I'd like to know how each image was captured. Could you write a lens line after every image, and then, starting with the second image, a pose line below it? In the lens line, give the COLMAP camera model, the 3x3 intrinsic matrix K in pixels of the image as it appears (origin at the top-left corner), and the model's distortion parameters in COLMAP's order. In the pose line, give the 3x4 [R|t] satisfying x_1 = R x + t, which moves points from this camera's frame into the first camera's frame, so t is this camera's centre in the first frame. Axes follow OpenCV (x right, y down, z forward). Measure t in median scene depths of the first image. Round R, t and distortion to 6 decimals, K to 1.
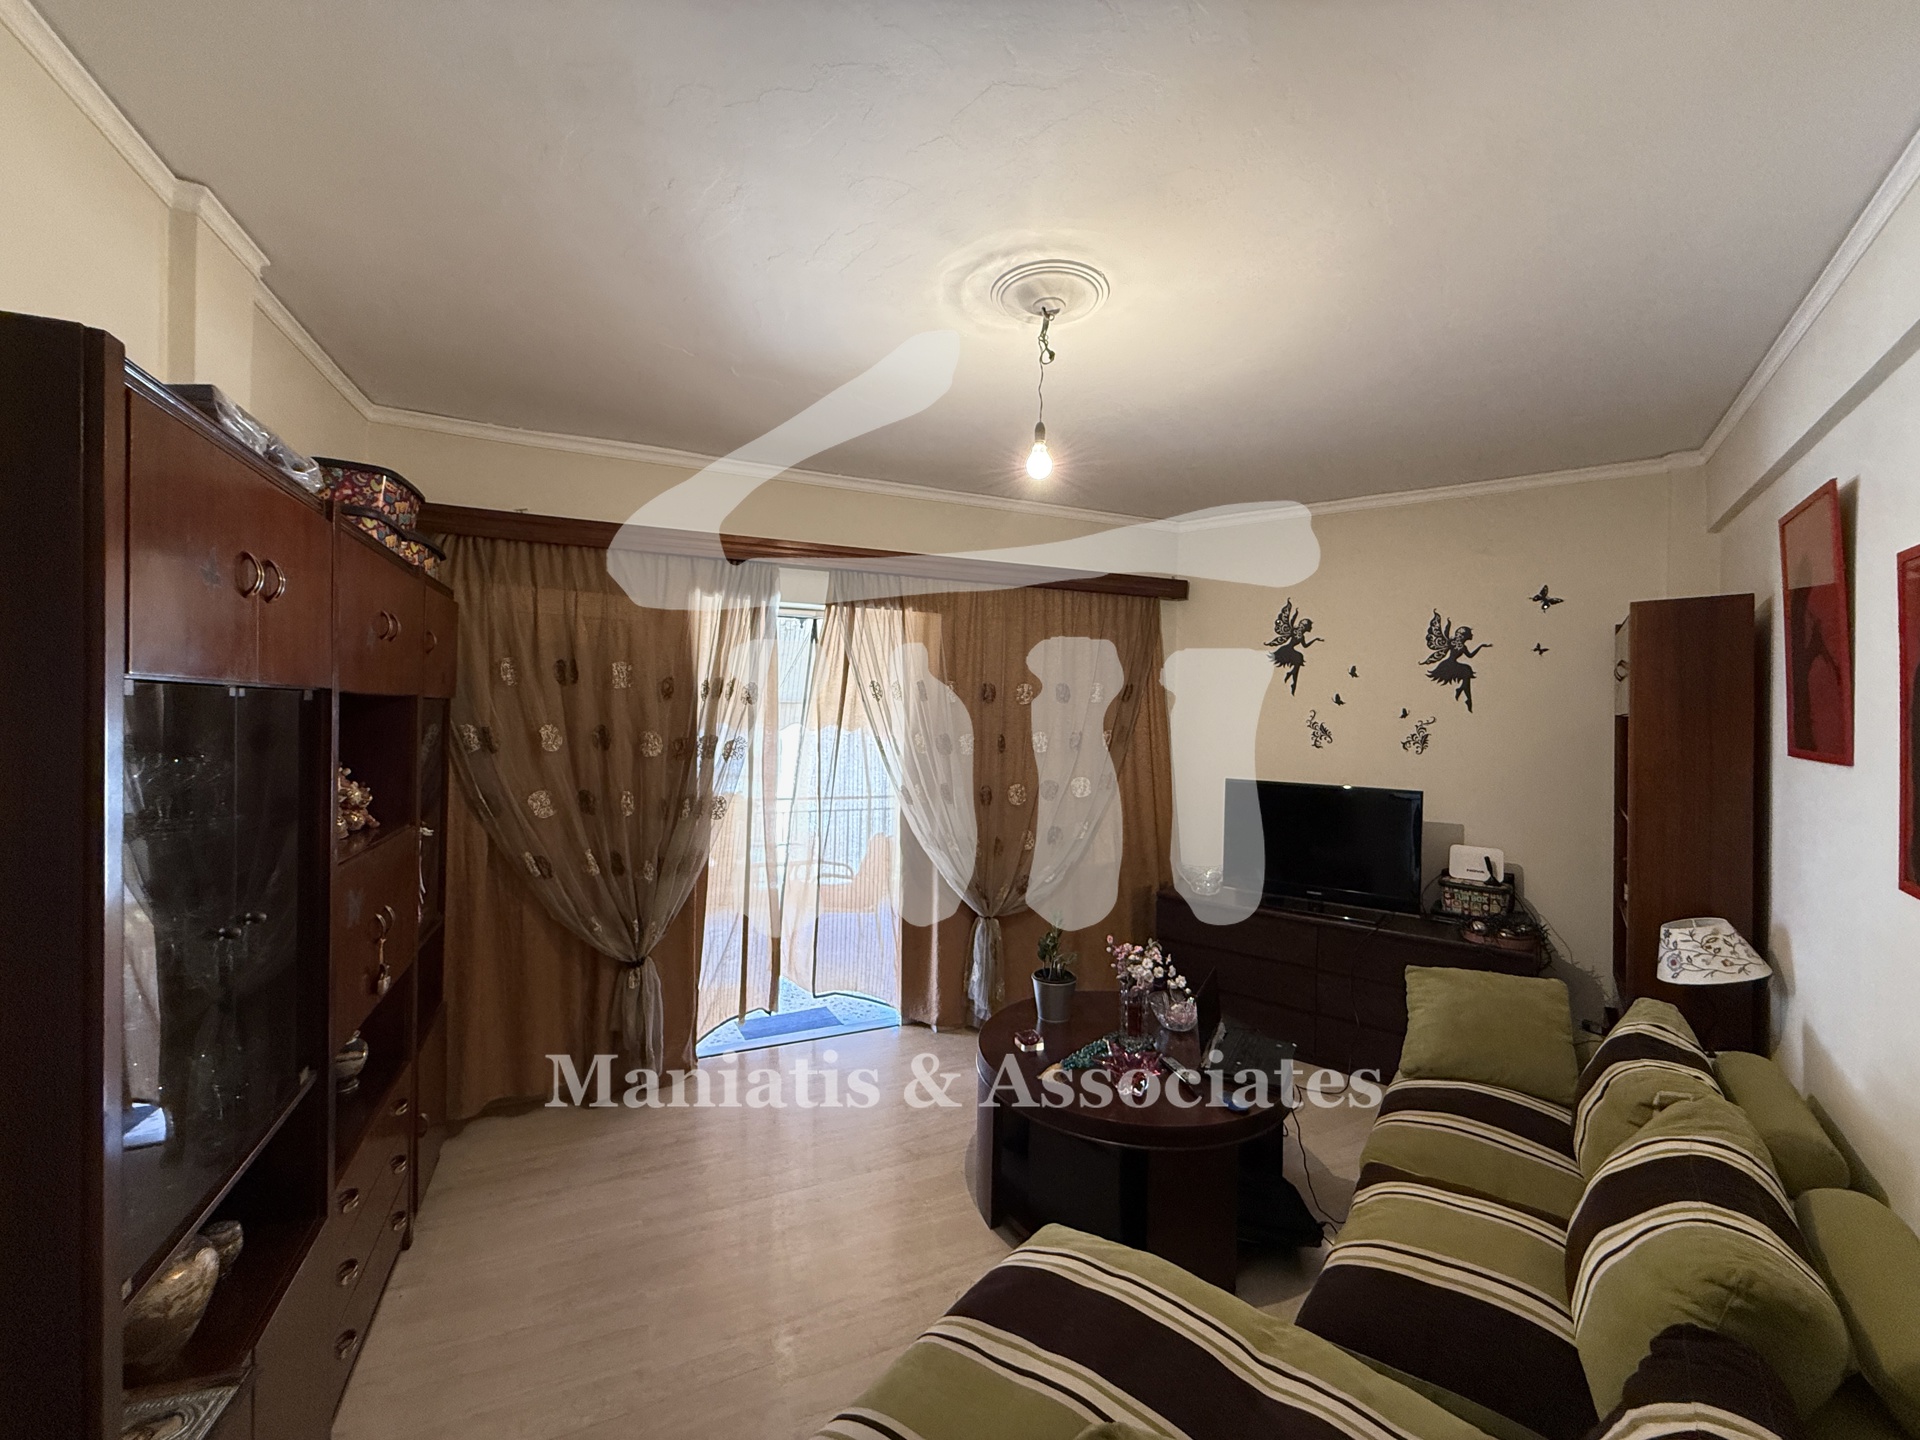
lens RADIAL K [[764.4, 0, 953.2], [0, 764.4, 719.5], [0, 0, 1]] dist [-0.000332, 0.000023]
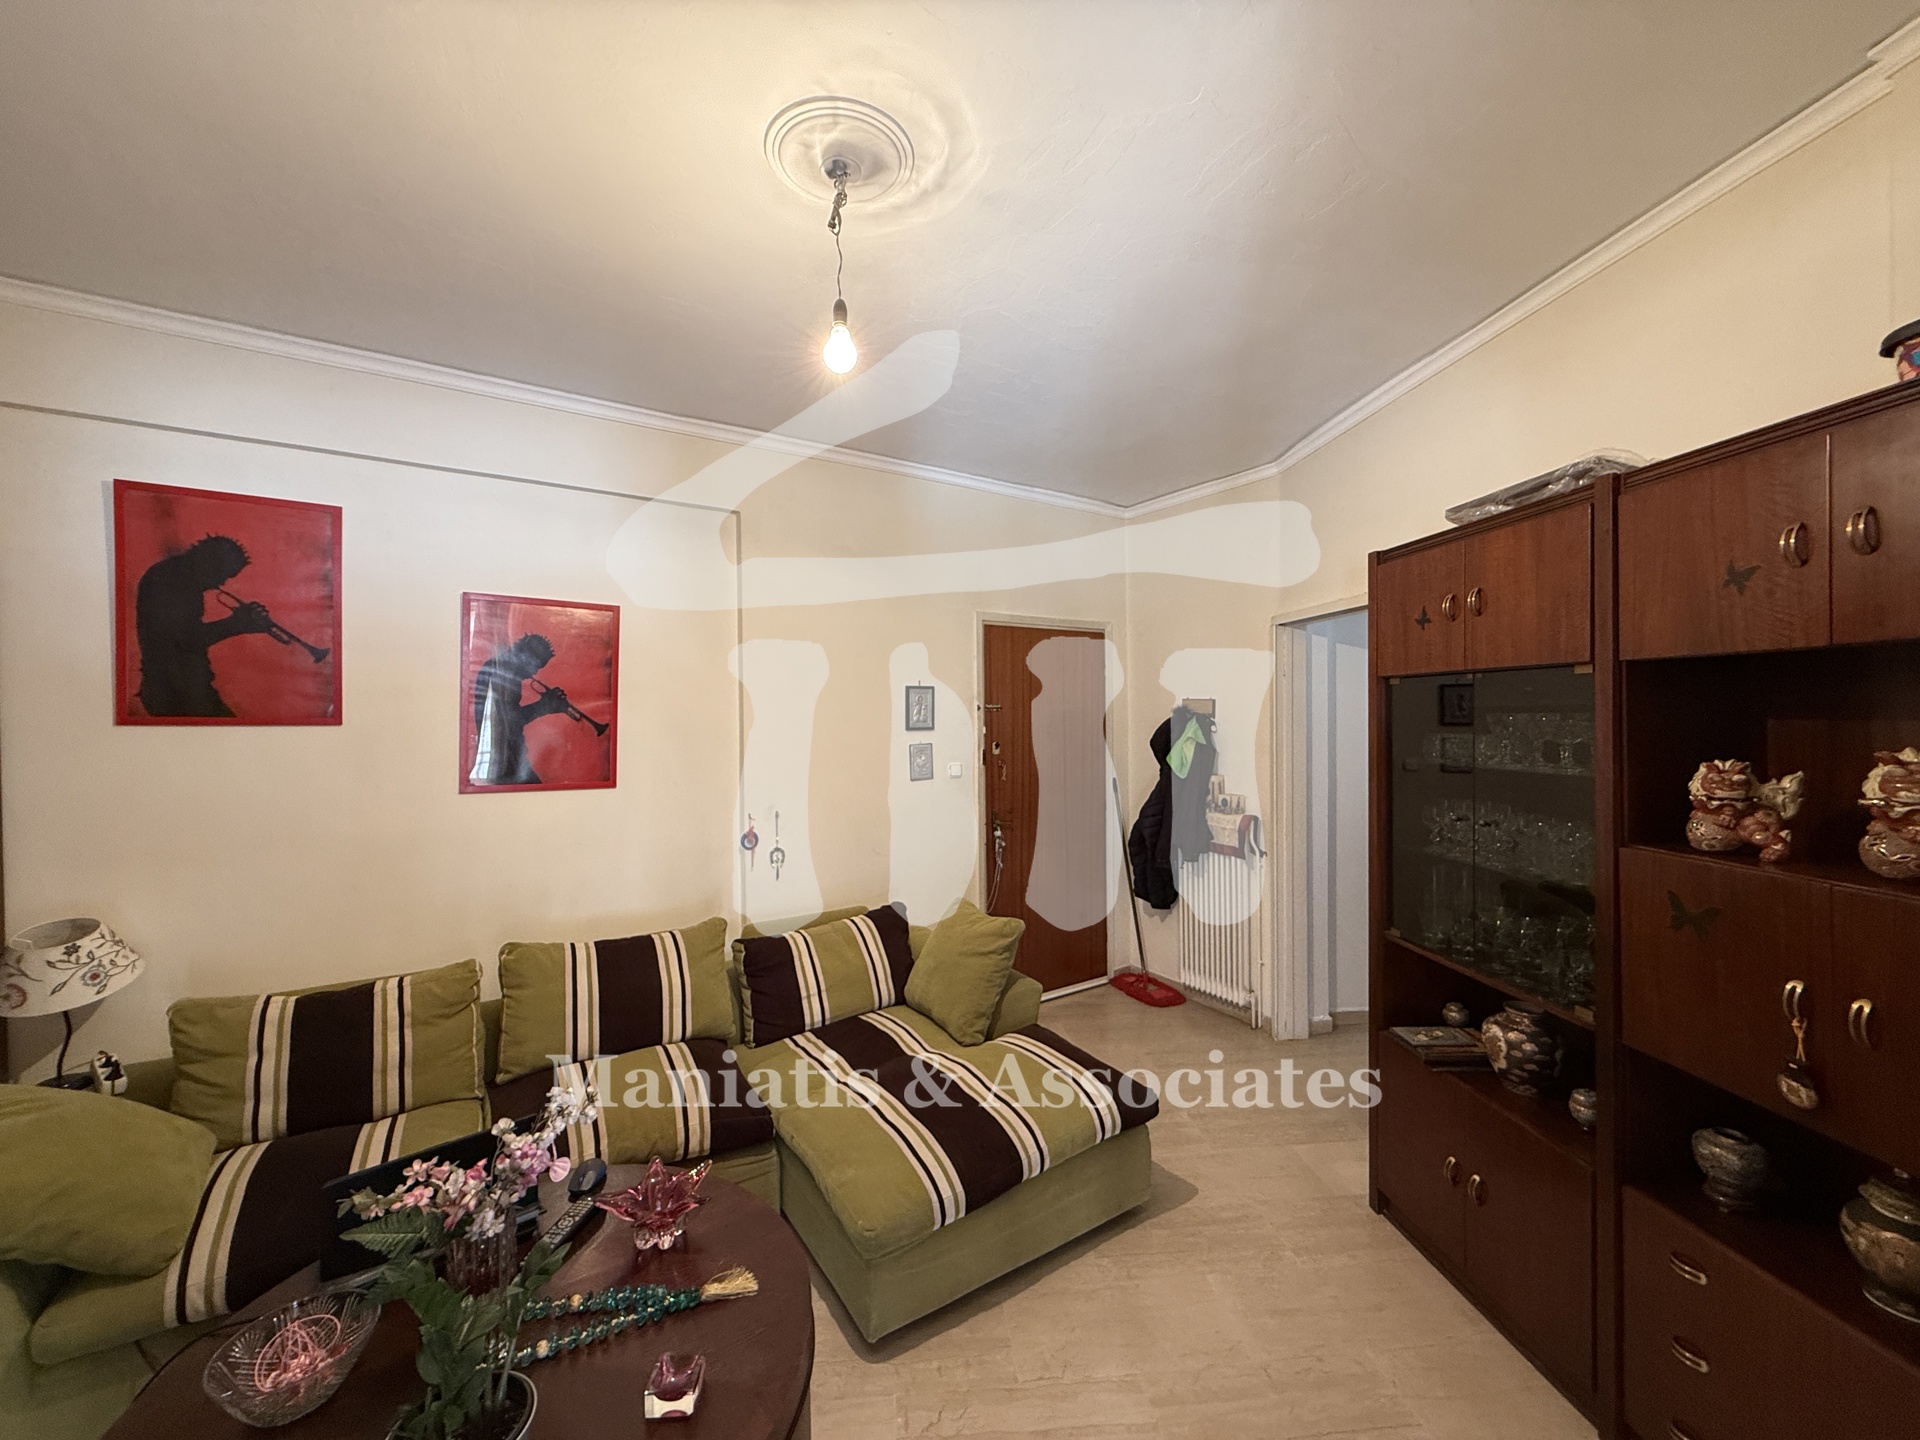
lens RADIAL K [[764.4, 0, 953.2], [0, 764.4, 719.5], [0, 0, 1]] dist [-0.000332, 0.000023]
pose [[-0.944667, -0.008517, 0.327919, -0.180866], [-0.002969, 0.999844, 0.017415, 0.015952], [-0.328017, 0.015477, -0.944545, 1.224386]]
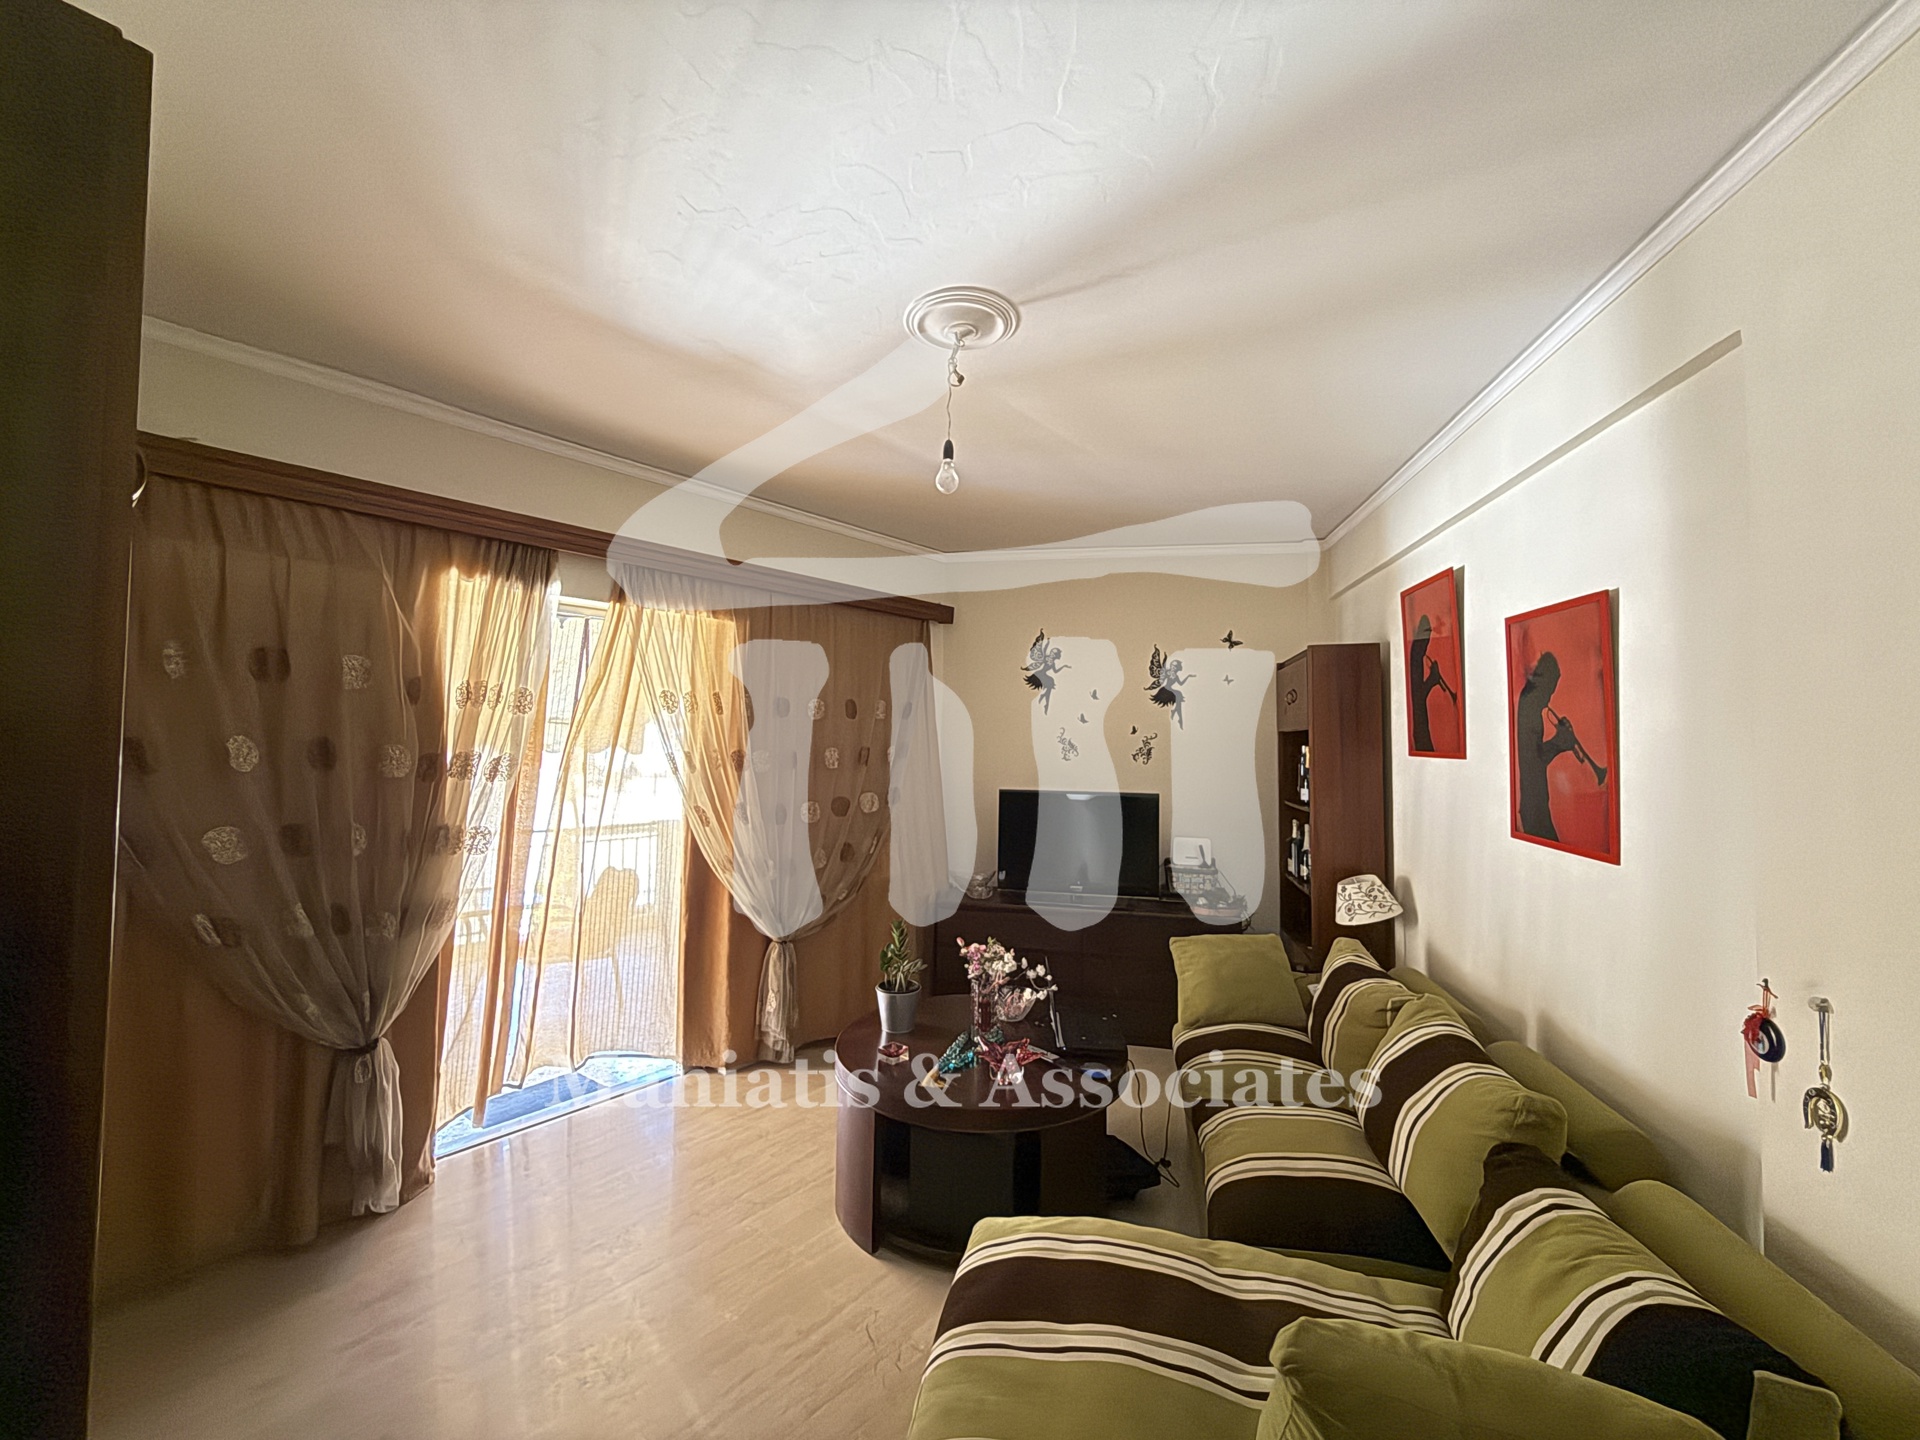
lens RADIAL K [[764.4, 0, 953.2], [0, 764.4, 719.5], [0, 0, 1]] dist [-0.000332, 0.000023]
pose [[0.904353, 0.011352, 0.426634, -0.230644], [0.003593, 0.999408, -0.034210, 0.019628], [-0.426770, 0.032471, 0.903777, 0.050294]]
